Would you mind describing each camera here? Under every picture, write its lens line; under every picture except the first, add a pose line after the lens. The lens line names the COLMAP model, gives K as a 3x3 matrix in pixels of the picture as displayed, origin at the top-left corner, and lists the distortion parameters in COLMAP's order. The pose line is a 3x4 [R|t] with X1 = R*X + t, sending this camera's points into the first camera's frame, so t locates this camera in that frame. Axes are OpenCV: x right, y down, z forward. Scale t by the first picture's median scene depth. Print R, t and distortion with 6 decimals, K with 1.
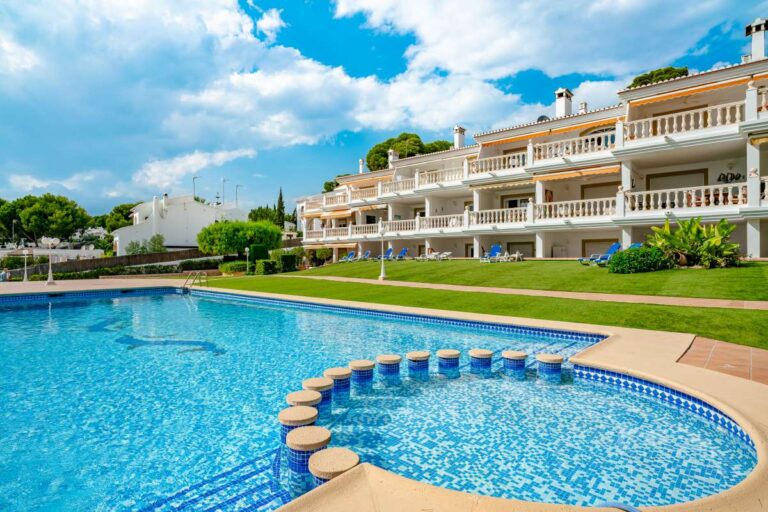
lens RADIAL K [[411.2, 0, 380.7], [0, 411.2, 251.9], [0, 0, 1]] dist [0.002613, 0.000272]
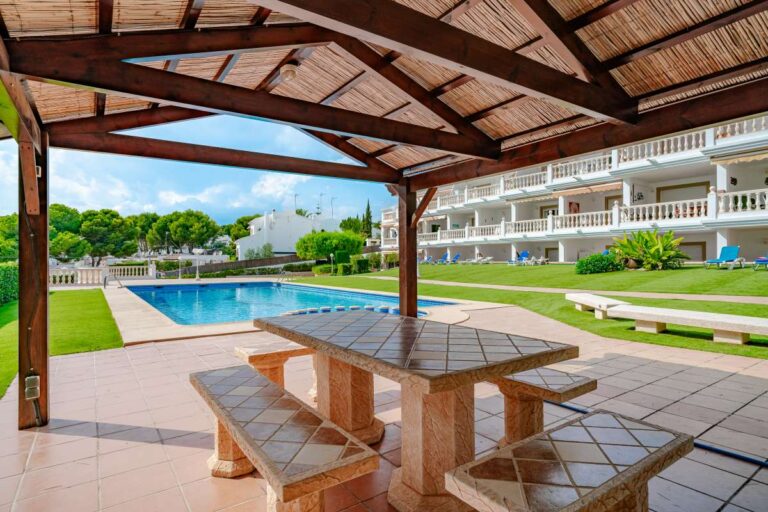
lens RADIAL K [[414.0, 0, 380.3], [0, 414.0, 260.1], [0, 0, 1]] dist [0.005681, 0.003835]
pose [[0.970603, -0.000573, -0.240685, 0.122059], [0.002927, 0.999951, 0.009420, -0.002580], [0.240668, -0.009848, 0.970557, -0.180680]]
